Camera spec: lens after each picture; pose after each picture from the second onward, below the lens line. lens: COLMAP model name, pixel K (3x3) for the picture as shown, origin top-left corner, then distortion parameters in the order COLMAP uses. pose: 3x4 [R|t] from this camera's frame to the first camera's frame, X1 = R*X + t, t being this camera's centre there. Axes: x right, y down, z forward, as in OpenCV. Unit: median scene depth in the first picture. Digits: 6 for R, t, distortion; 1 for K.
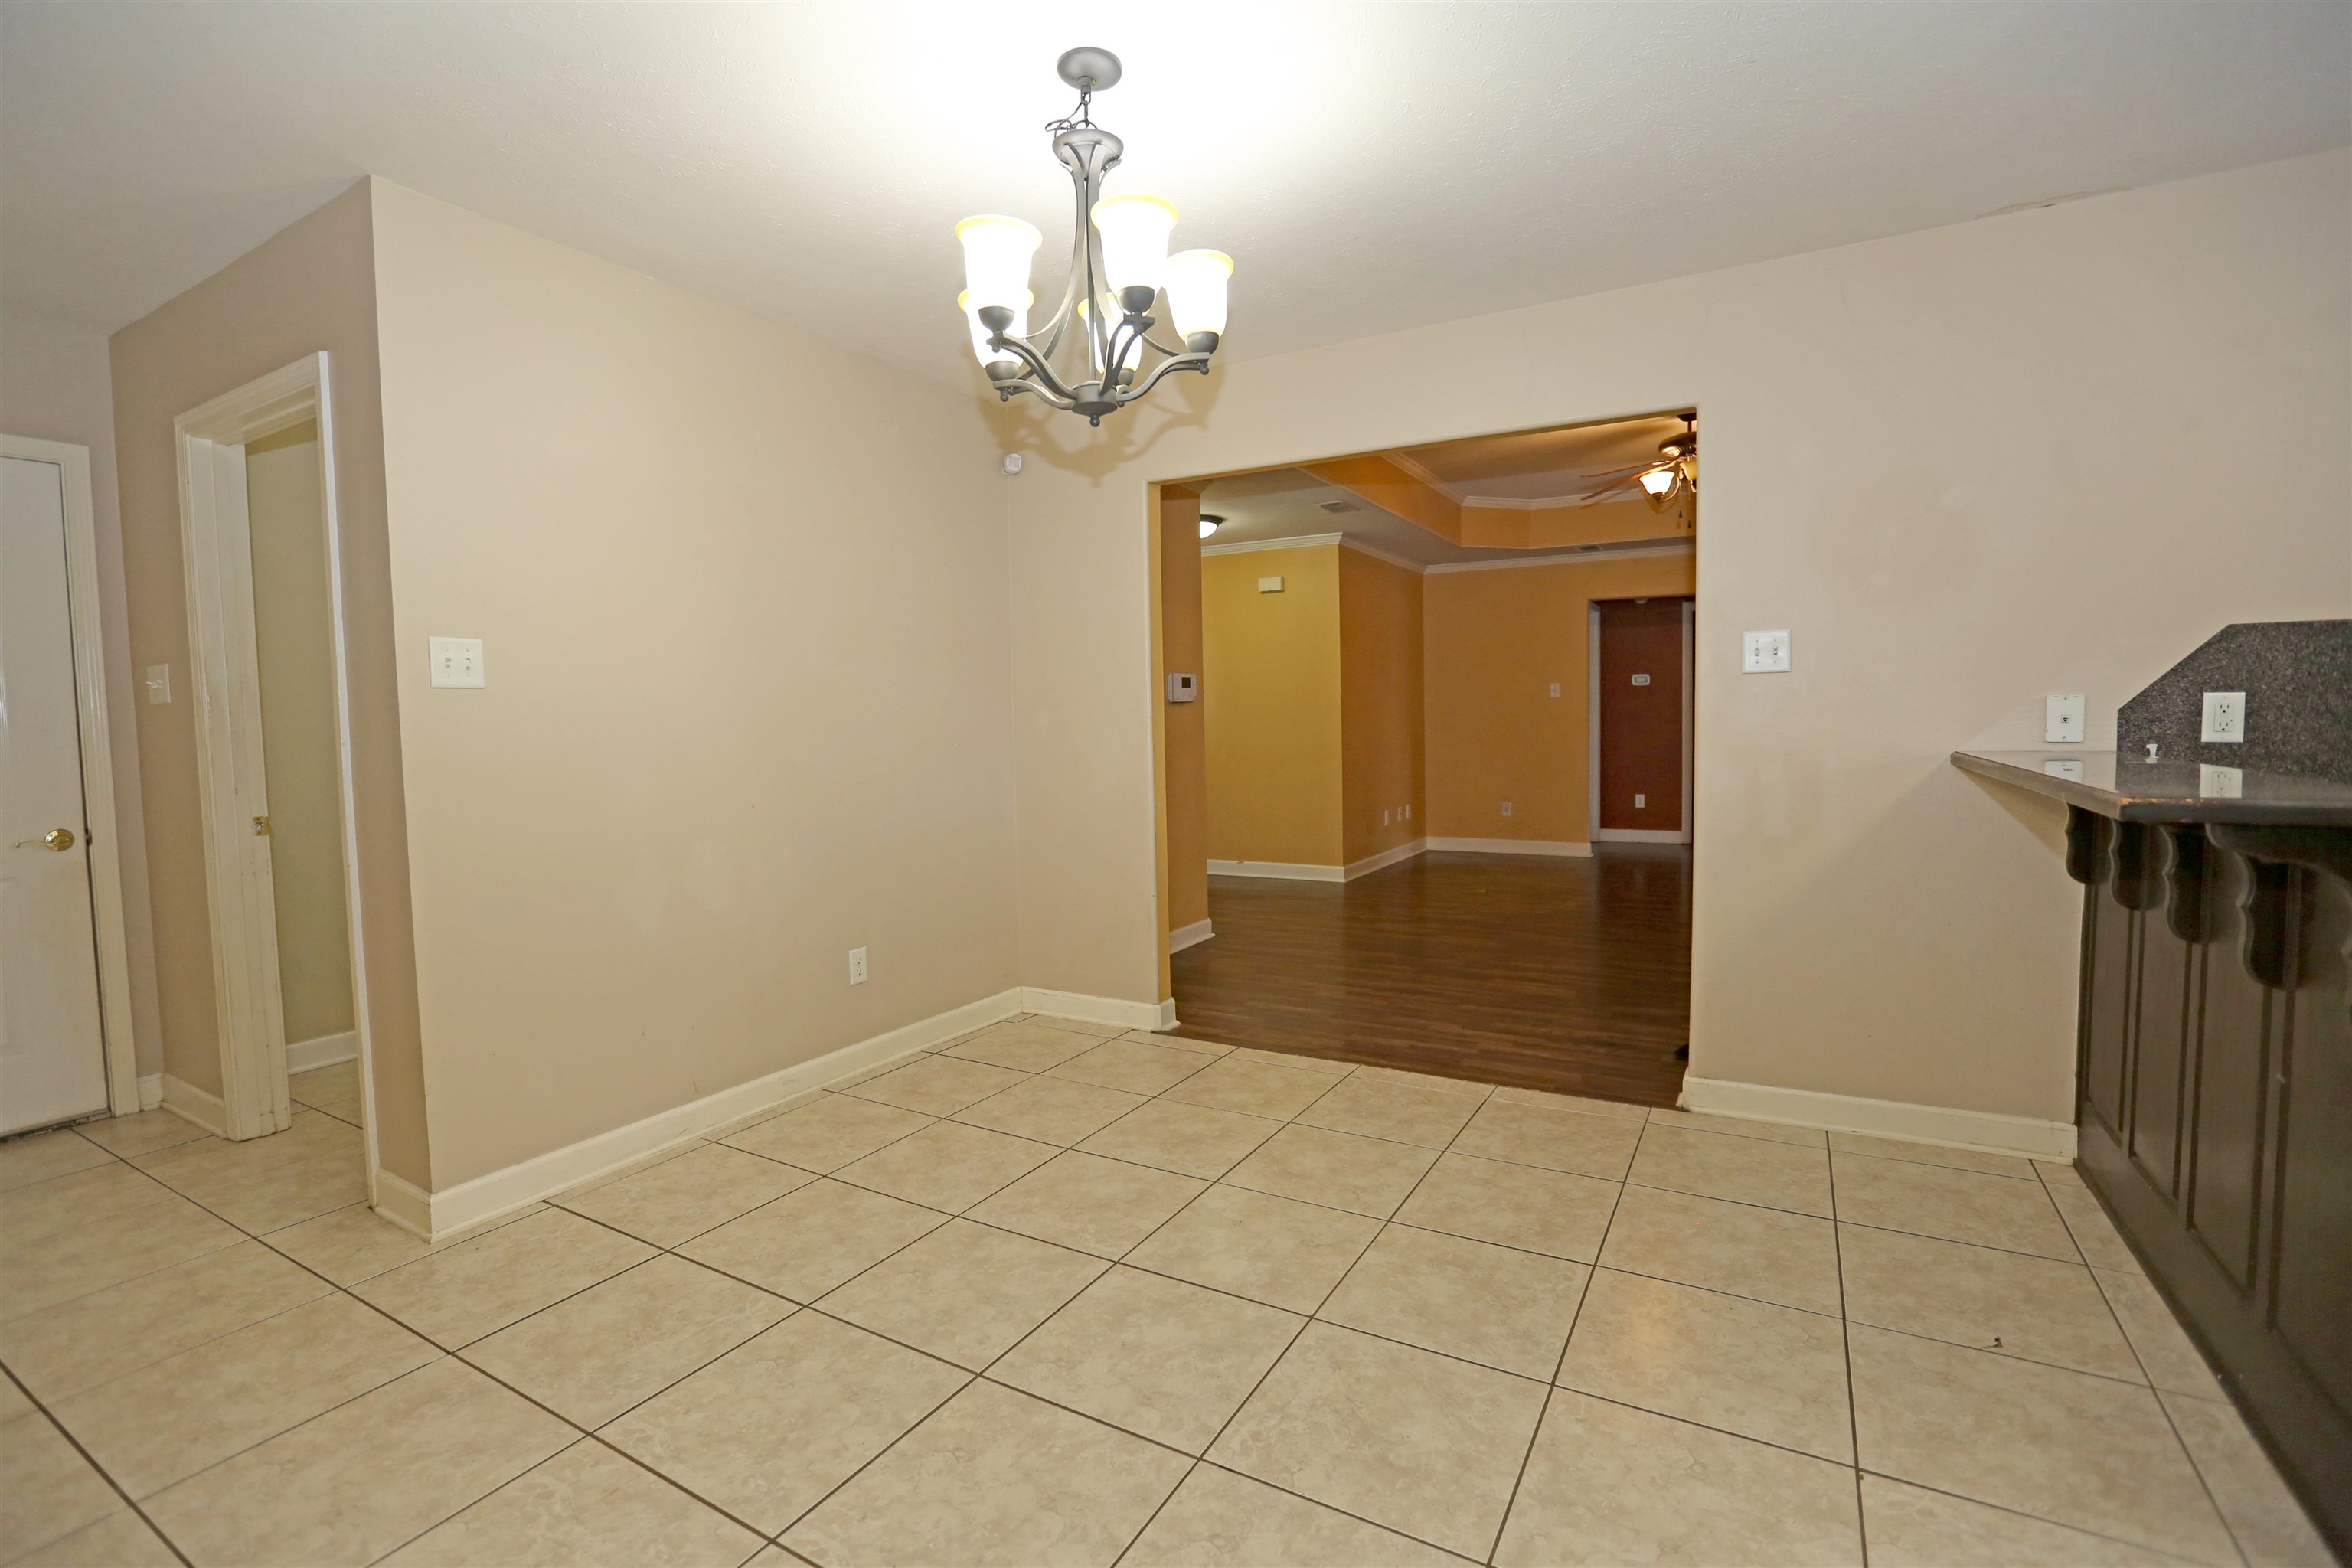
lens RADIAL K [[1068.1, 0, 1176.0], [0, 1068.1, 784.0], [0, 0, 1]] dist [-0.059765, 0.022663]
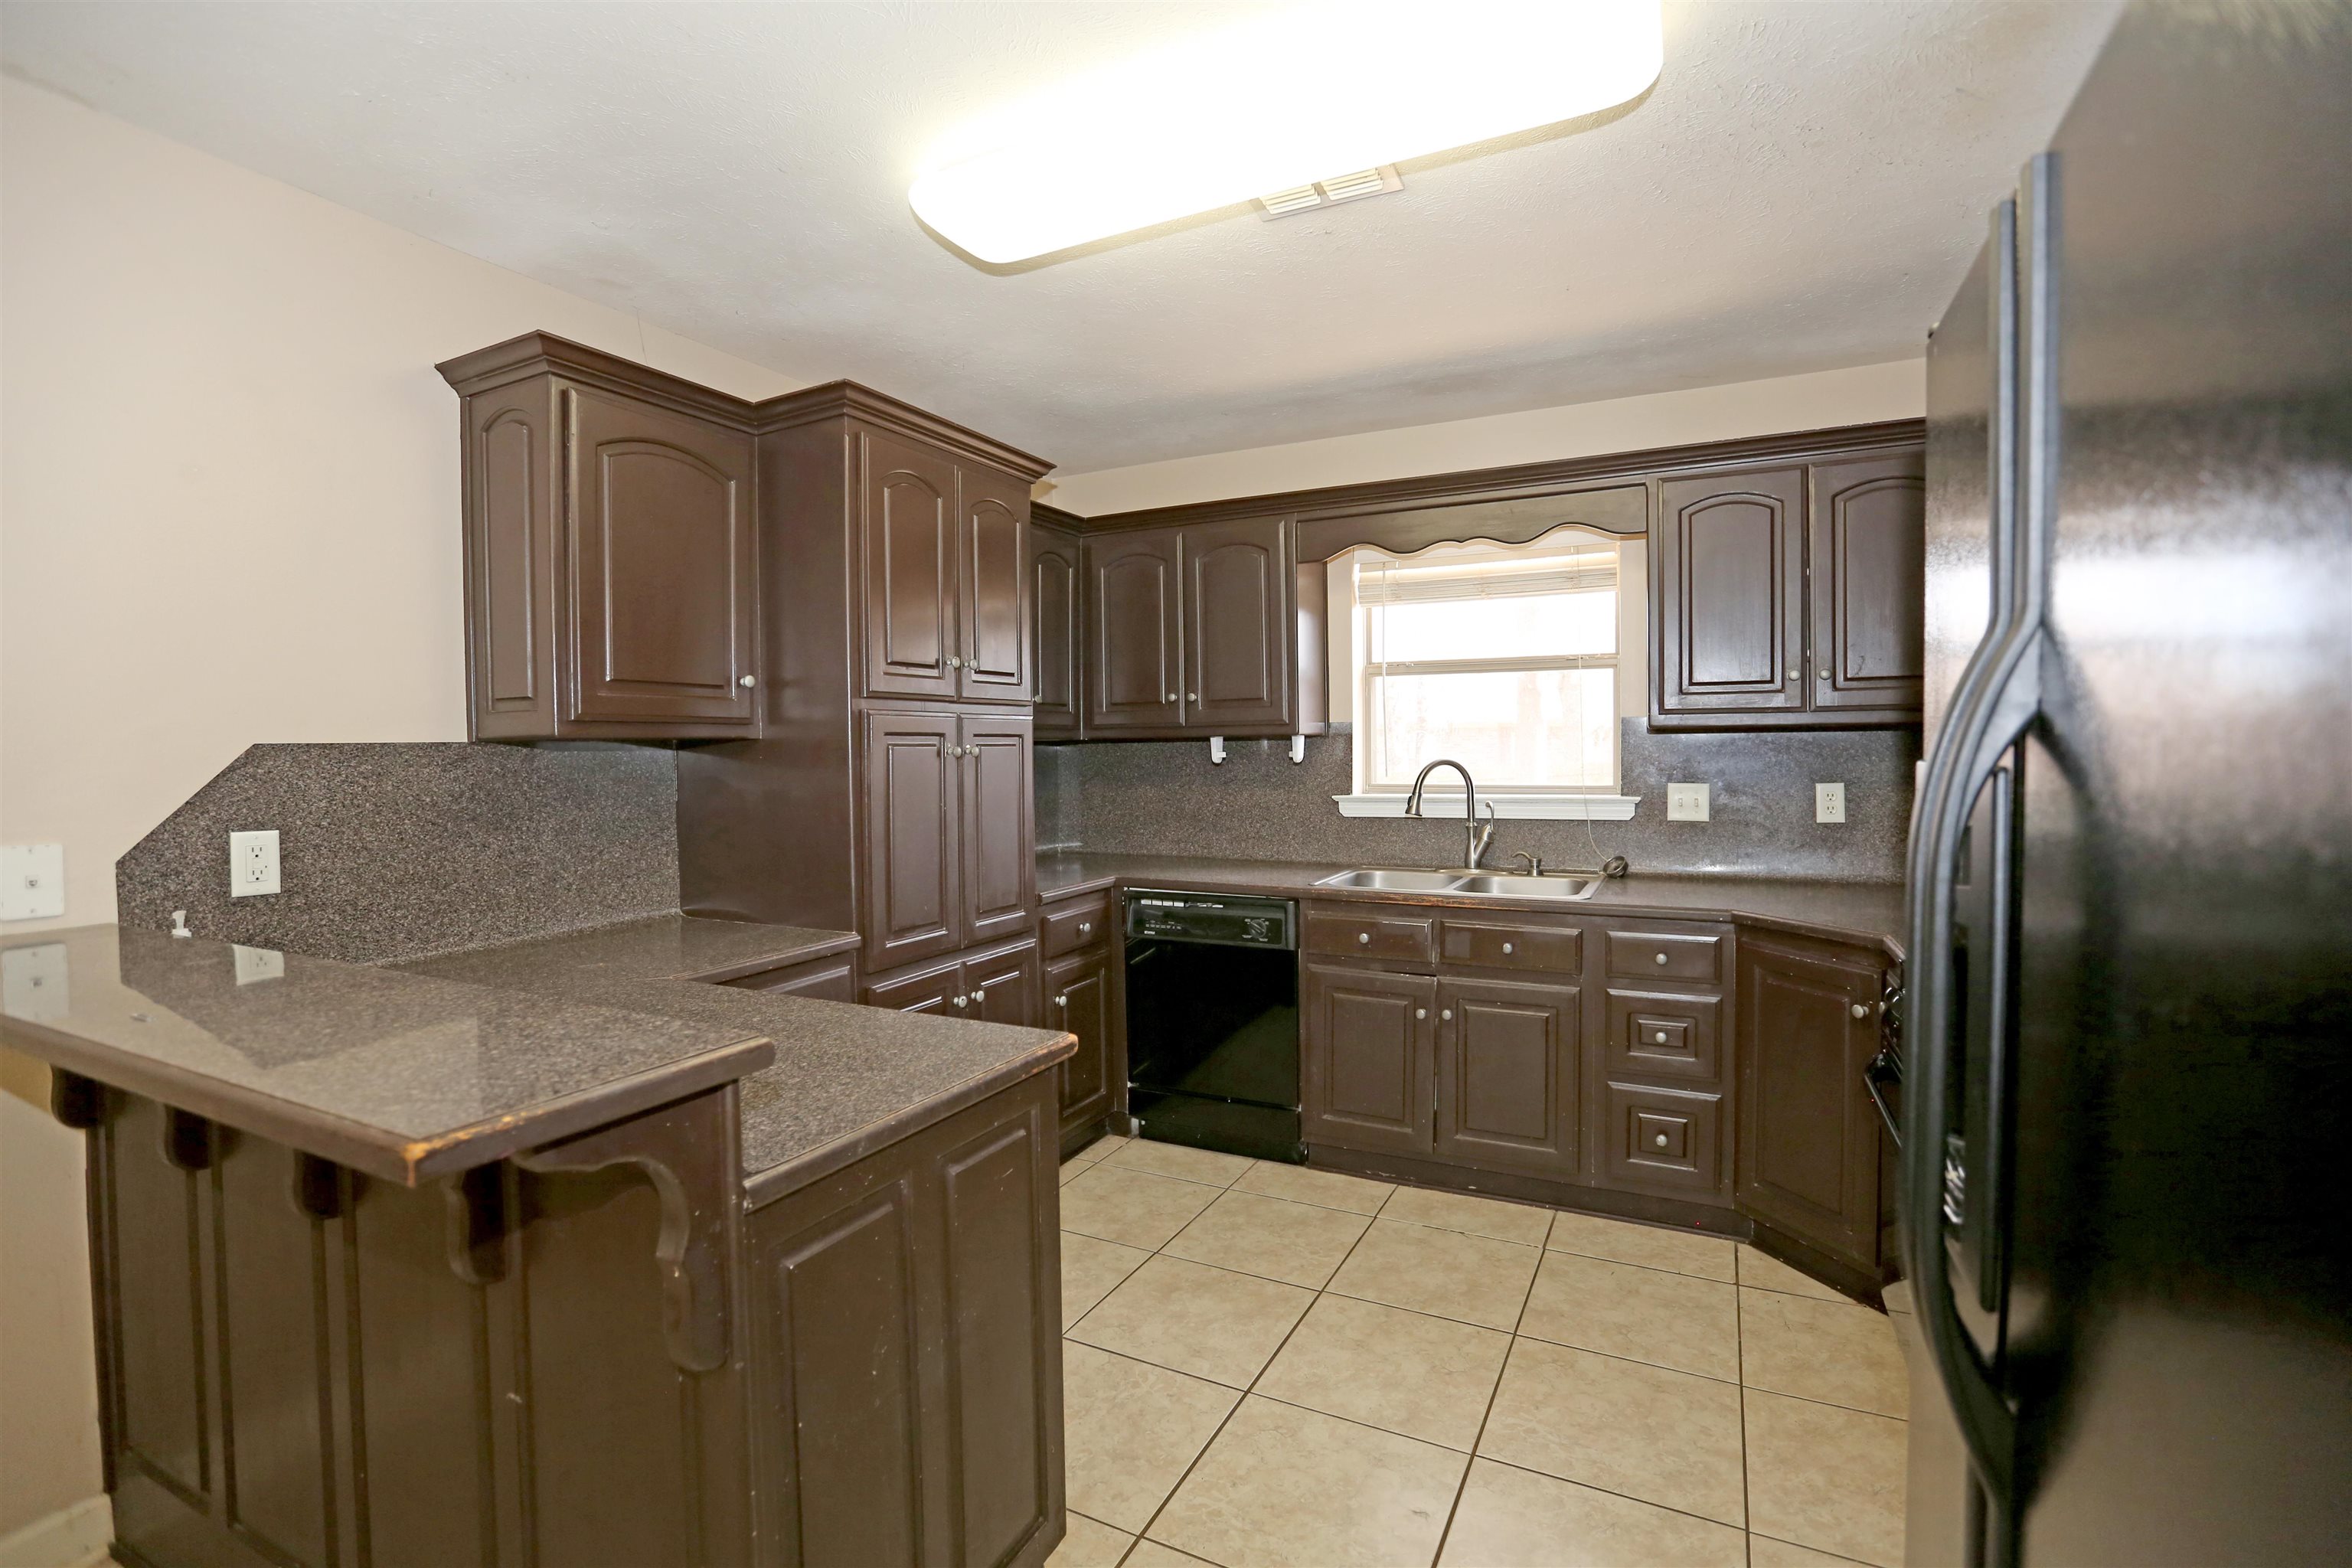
lens RADIAL K [[1060.5, 0, 1179.0], [0, 1060.5, 765.1], [0, 0, 1]] dist [-0.018477, -0.000102]
pose [[-0.056769, -0.000571, 0.998387, 0.157714], [0.075122, 0.997163, 0.004842, -0.073544], [-0.995557, 0.075276, -0.056565, 0.282826]]
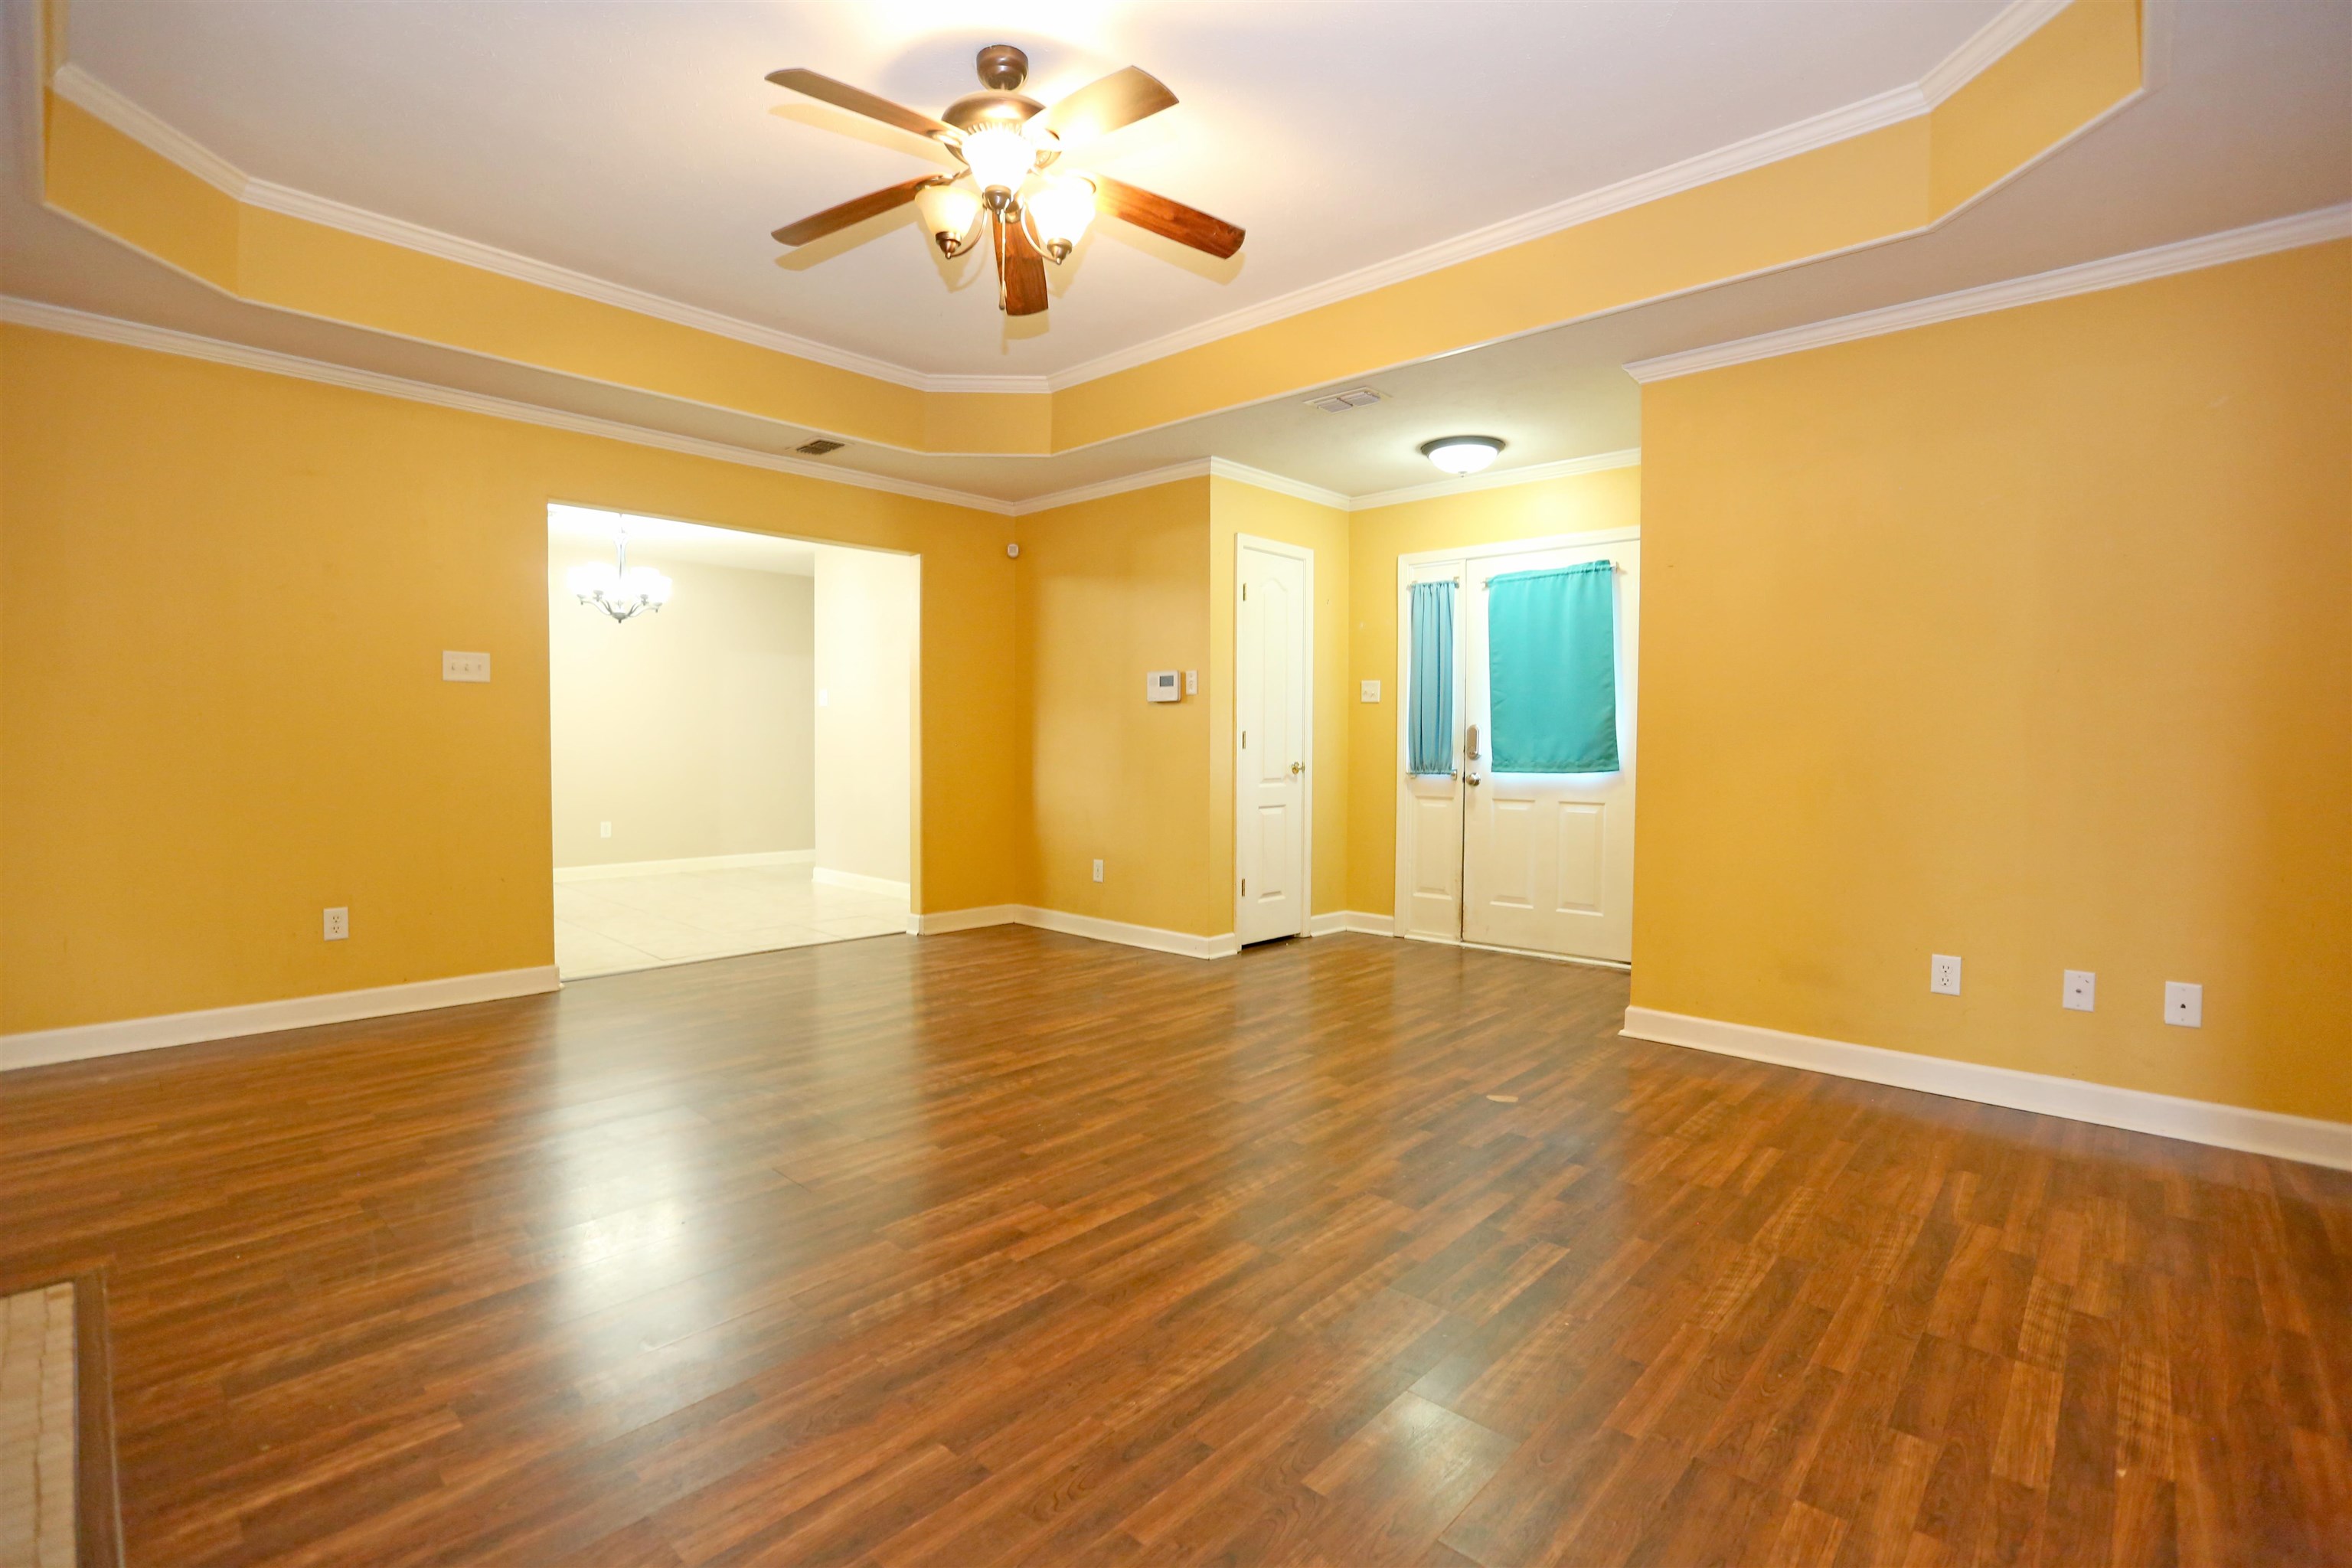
lens RADIAL K [[1068.9, 0, 1170.9], [0, 1068.9, 778.2], [0, 0, 1]] dist [-0.063549, 0.028429]
pose [[-0.225851, 0.053049, -0.972716, 1.741457], [-0.063954, 0.995555, 0.069144, -0.132948], [0.972060, 0.077825, -0.221455, 2.207768]]
